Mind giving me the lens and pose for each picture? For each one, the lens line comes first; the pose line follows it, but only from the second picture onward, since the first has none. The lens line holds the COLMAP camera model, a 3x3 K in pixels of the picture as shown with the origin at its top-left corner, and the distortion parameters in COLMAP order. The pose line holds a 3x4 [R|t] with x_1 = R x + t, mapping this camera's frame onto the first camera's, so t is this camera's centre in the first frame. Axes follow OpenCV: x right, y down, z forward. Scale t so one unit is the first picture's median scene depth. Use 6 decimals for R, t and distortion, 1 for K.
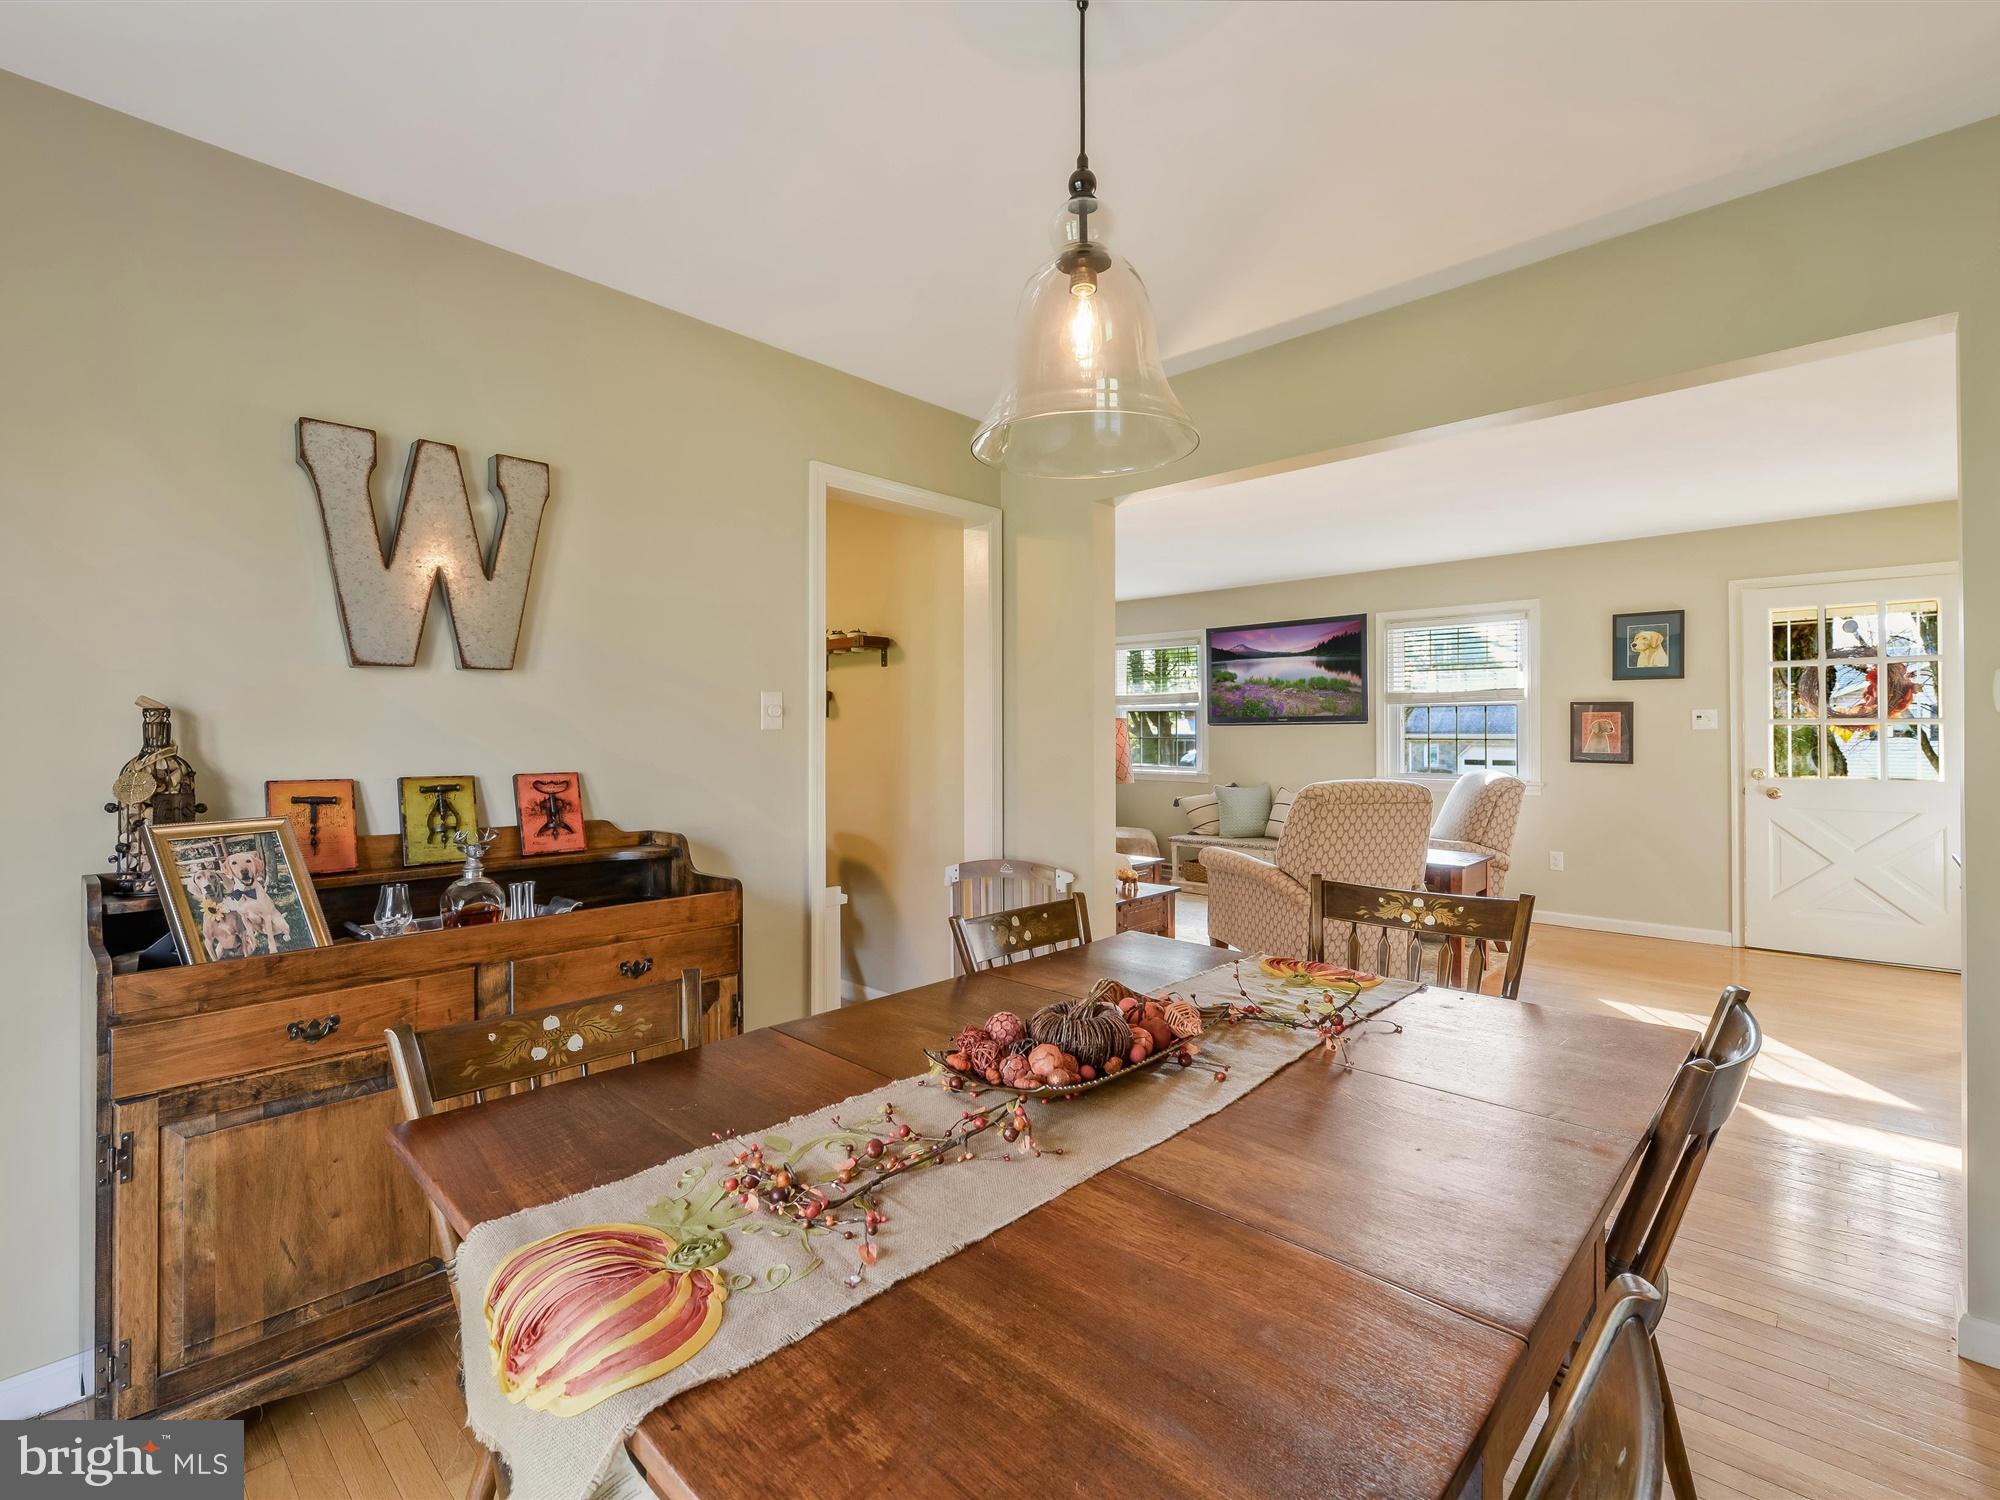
lens RADIAL K [[948.7, 0, 988.5], [0, 948.7, 735.7], [0, 0, 1]] dist [-0.001974, -0.000170]
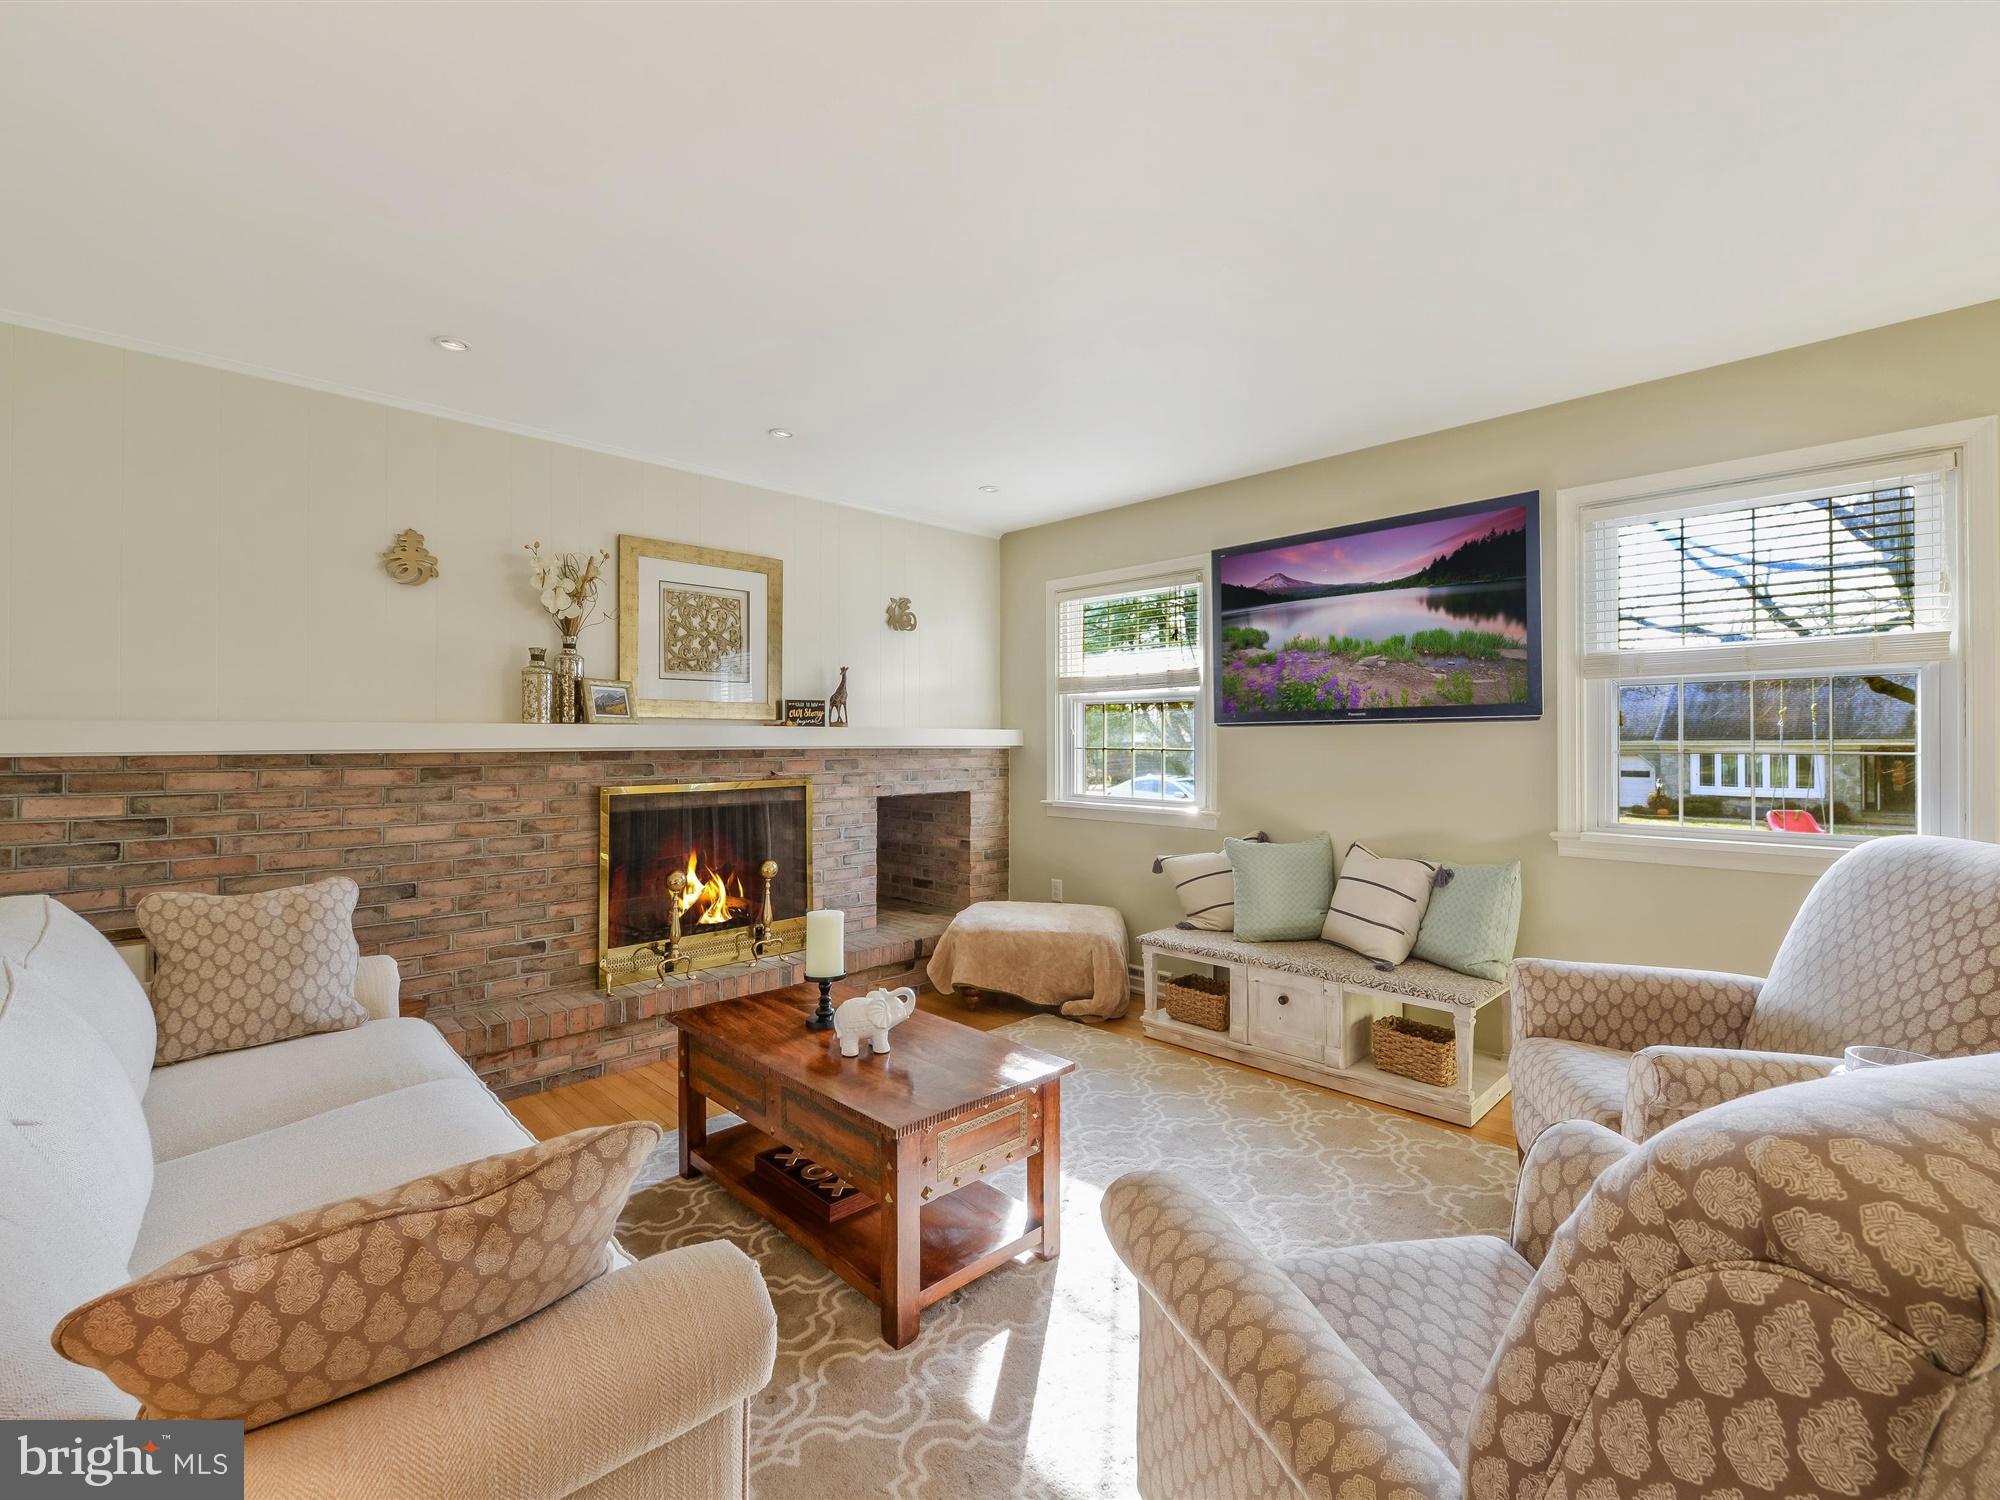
lens RADIAL K [[899.2, 0, 1002.3], [0, 899.2, 738.4], [0, 0, 1]] dist [-0.001850, -0.000519]
pose [[0.999217, 0.003336, -0.039429, 0.133870], [-0.003533, 0.999982, -0.004934, -0.001659], [0.039412, 0.005069, 0.999210, 0.494855]]
